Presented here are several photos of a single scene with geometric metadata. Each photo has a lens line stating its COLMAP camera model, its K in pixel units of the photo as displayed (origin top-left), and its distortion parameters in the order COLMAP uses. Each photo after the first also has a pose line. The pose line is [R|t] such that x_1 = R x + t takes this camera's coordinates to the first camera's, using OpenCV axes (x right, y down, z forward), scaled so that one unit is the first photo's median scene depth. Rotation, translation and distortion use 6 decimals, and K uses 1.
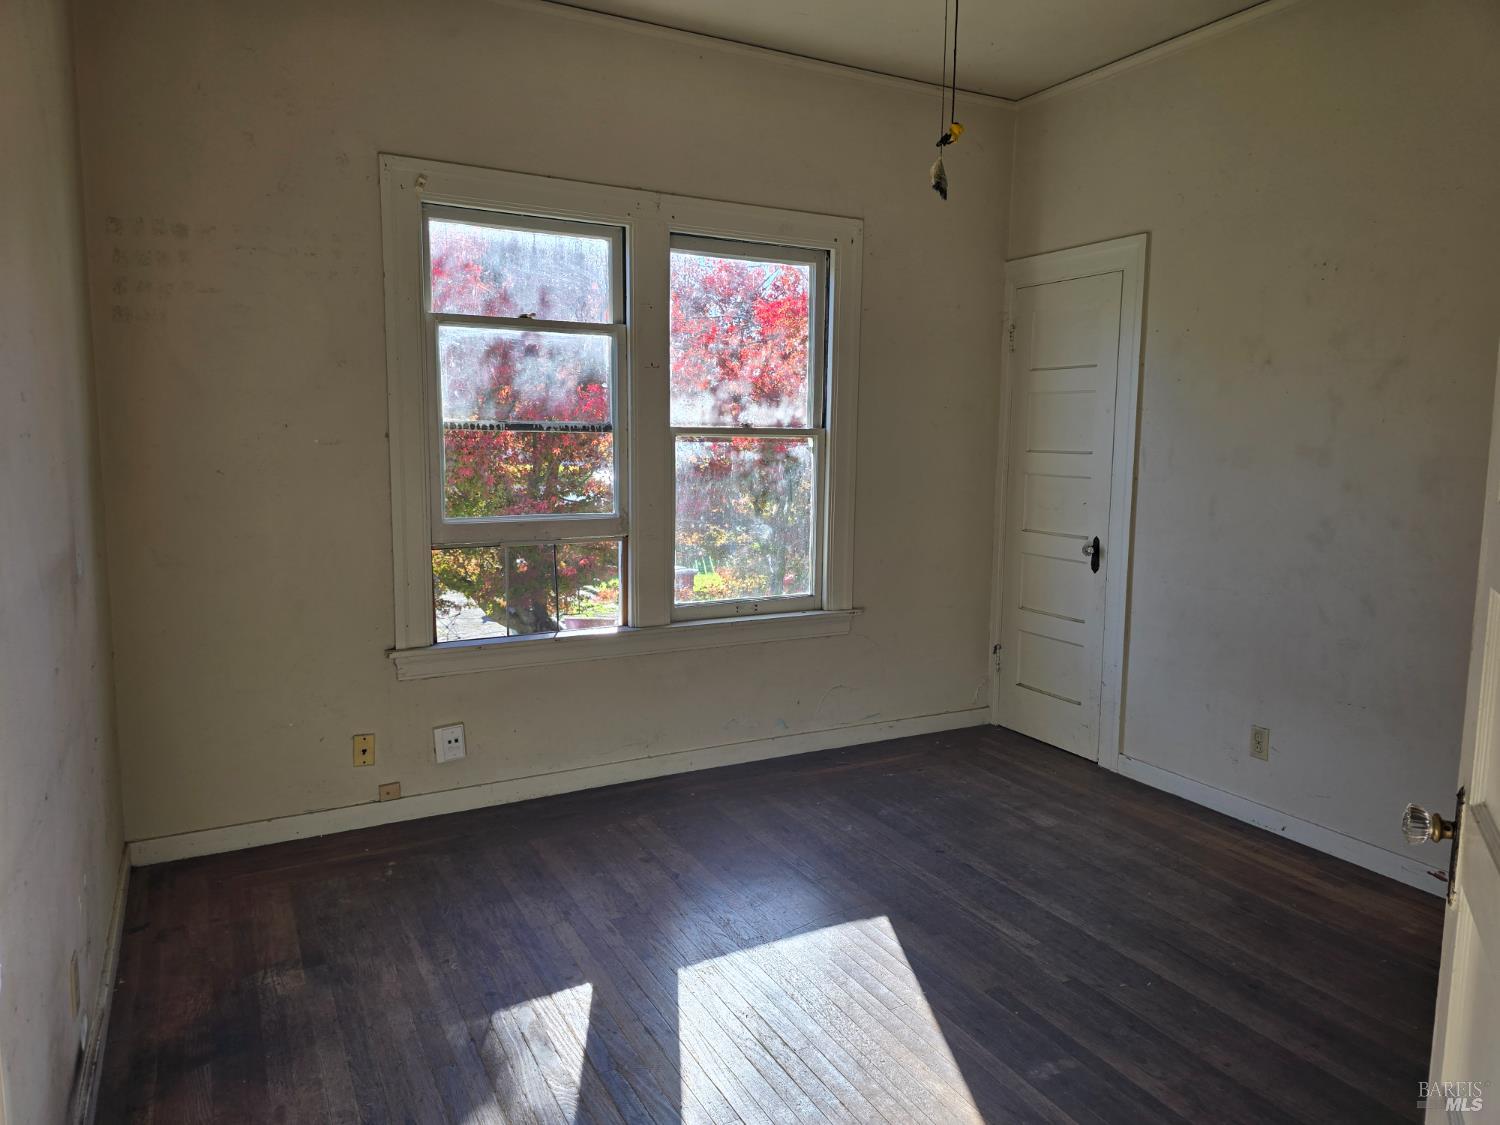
lens RADIAL K [[981.2, 0, 743.1], [0, 981.2, 566.9], [0, 0, 1]] dist [0.047882, -0.005512]
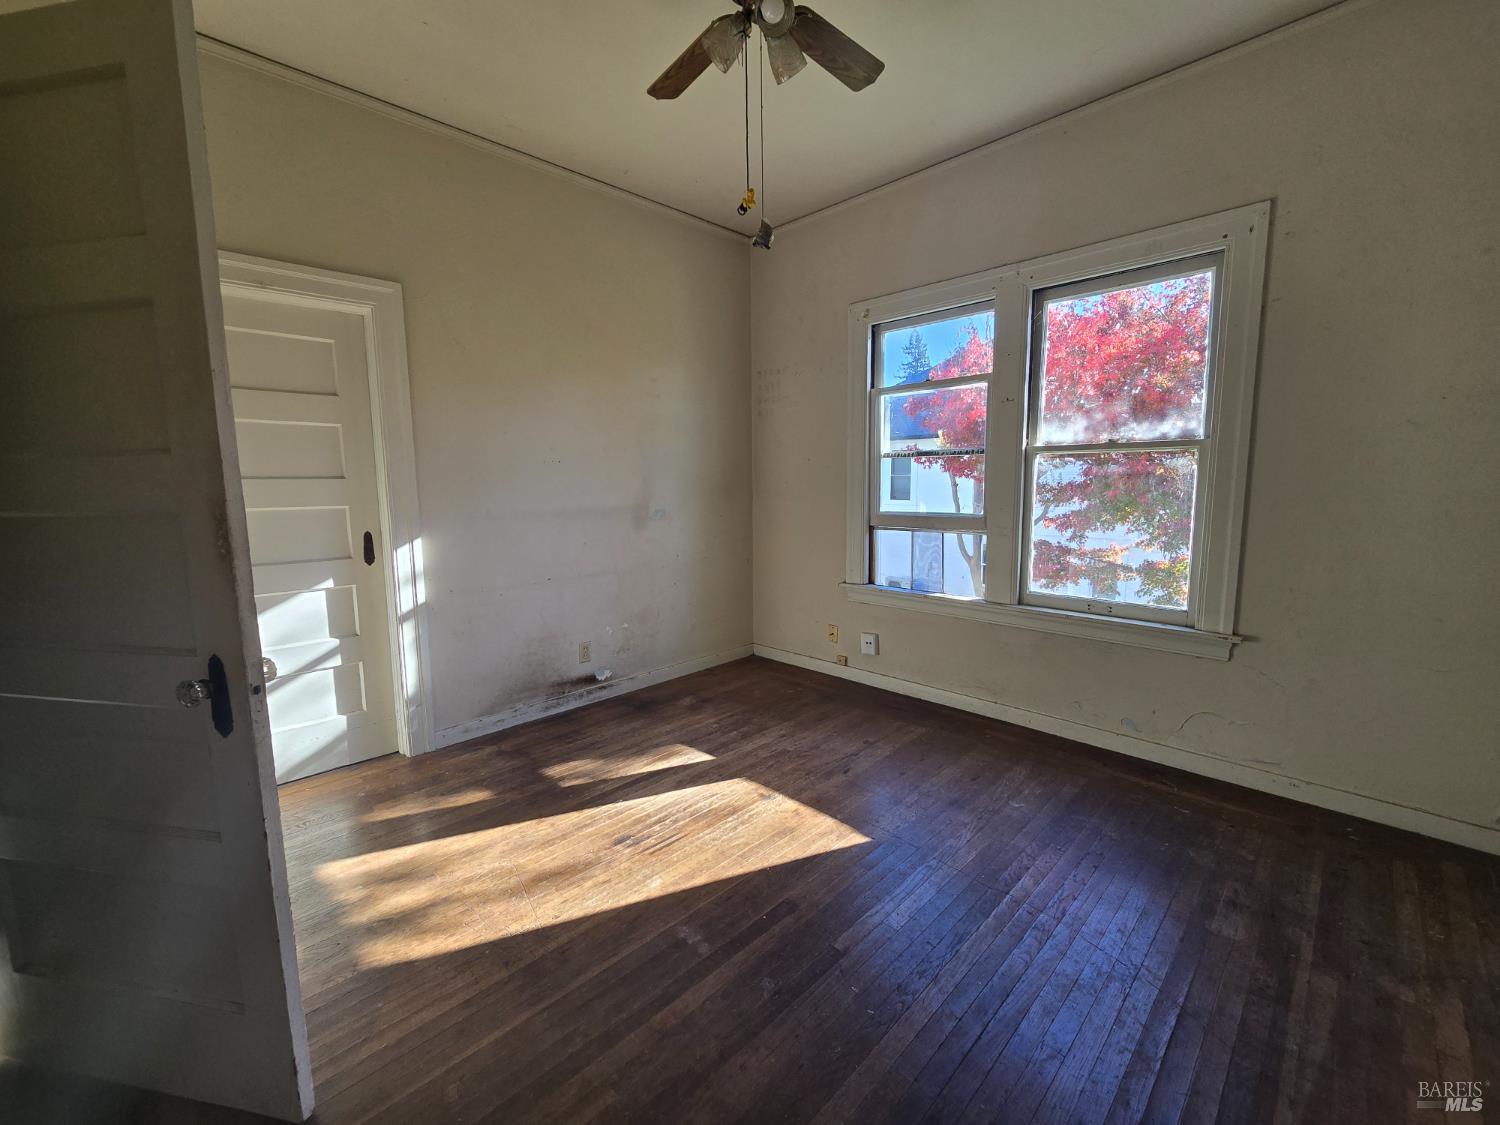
lens RADIAL K [[616.6, 0, 785.5], [0, 616.6, 570.0], [0, 0, 1]] dist [-0.001497, -0.000172]
pose [[0.315464, 0.119416, -0.941394, 0.570762], [-0.117559, 0.989326, 0.086102, -0.018844], [0.941627, 0.083507, 0.326136, 0.459092]]
